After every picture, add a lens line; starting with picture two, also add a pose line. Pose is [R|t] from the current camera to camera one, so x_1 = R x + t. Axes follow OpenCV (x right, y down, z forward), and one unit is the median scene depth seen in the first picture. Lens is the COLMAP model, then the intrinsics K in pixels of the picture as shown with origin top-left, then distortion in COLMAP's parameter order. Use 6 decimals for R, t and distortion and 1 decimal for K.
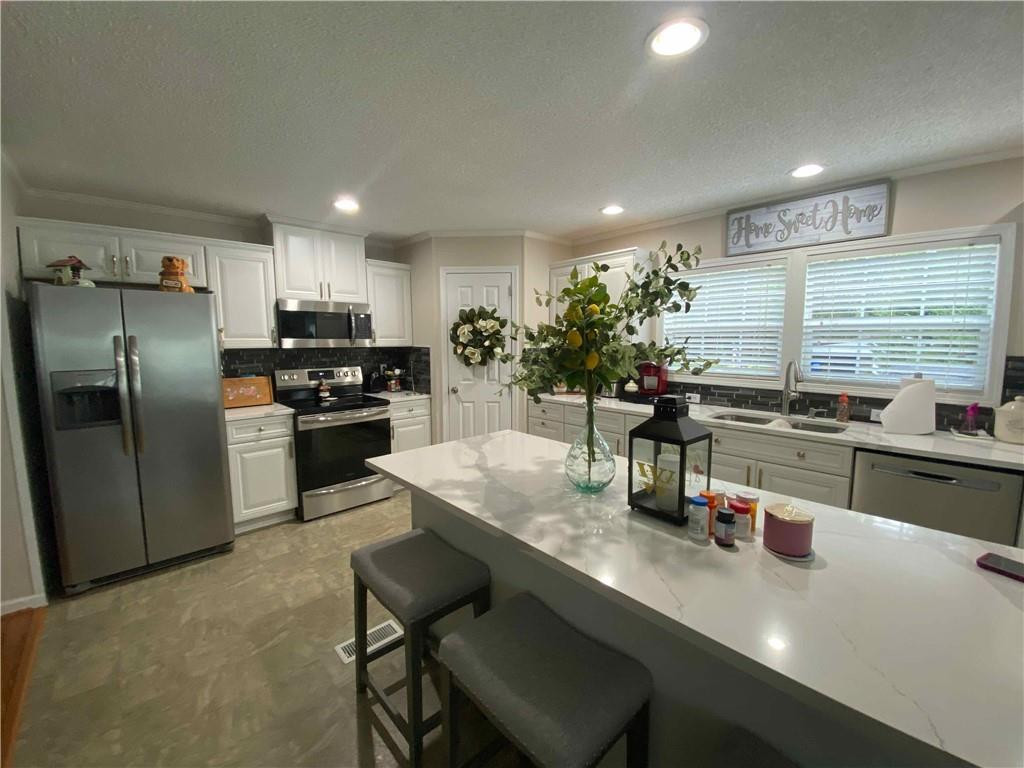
lens RADIAL K [[414.3, 0, 505.5], [0, 414.3, 379.0], [0, 0, 1]] dist [0.002310, -0.000183]
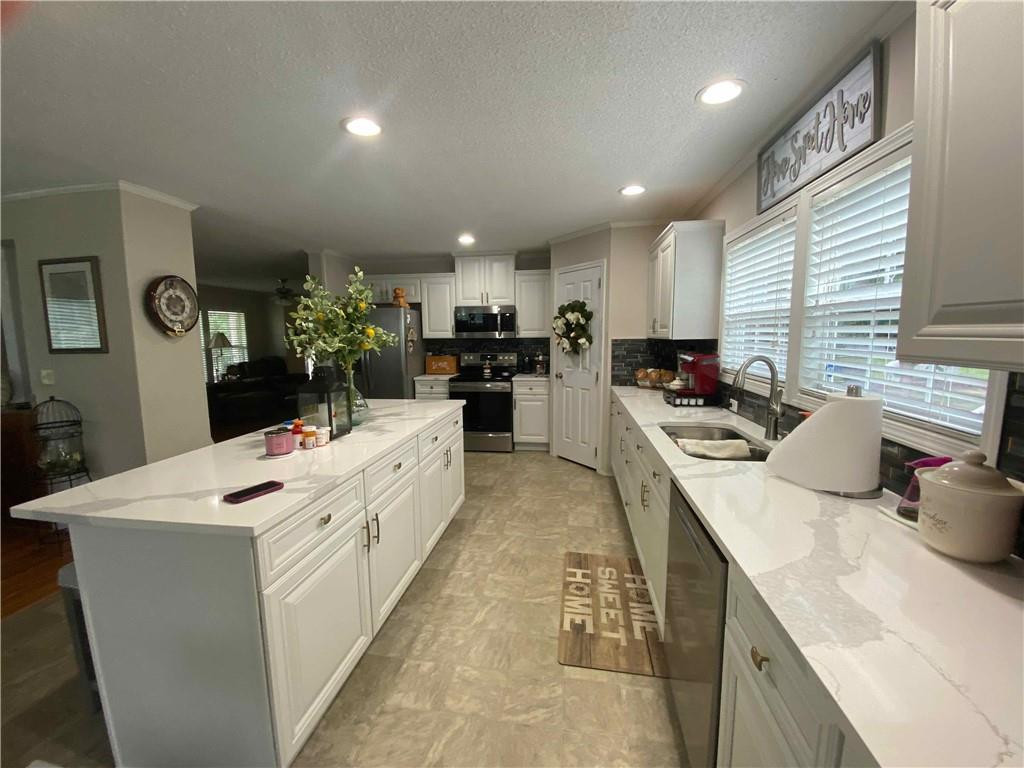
lens RADIAL K [[414.3, 0, 506.8], [0, 414.3, 386.0], [0, 0, 1]] dist [0.002310, -0.000183]
pose [[0.624743, 0.091459, -0.775456, 0.716677], [-0.066017, 0.995748, 0.064254, -0.008178], [0.778035, 0.011051, 0.628124, 0.163771]]
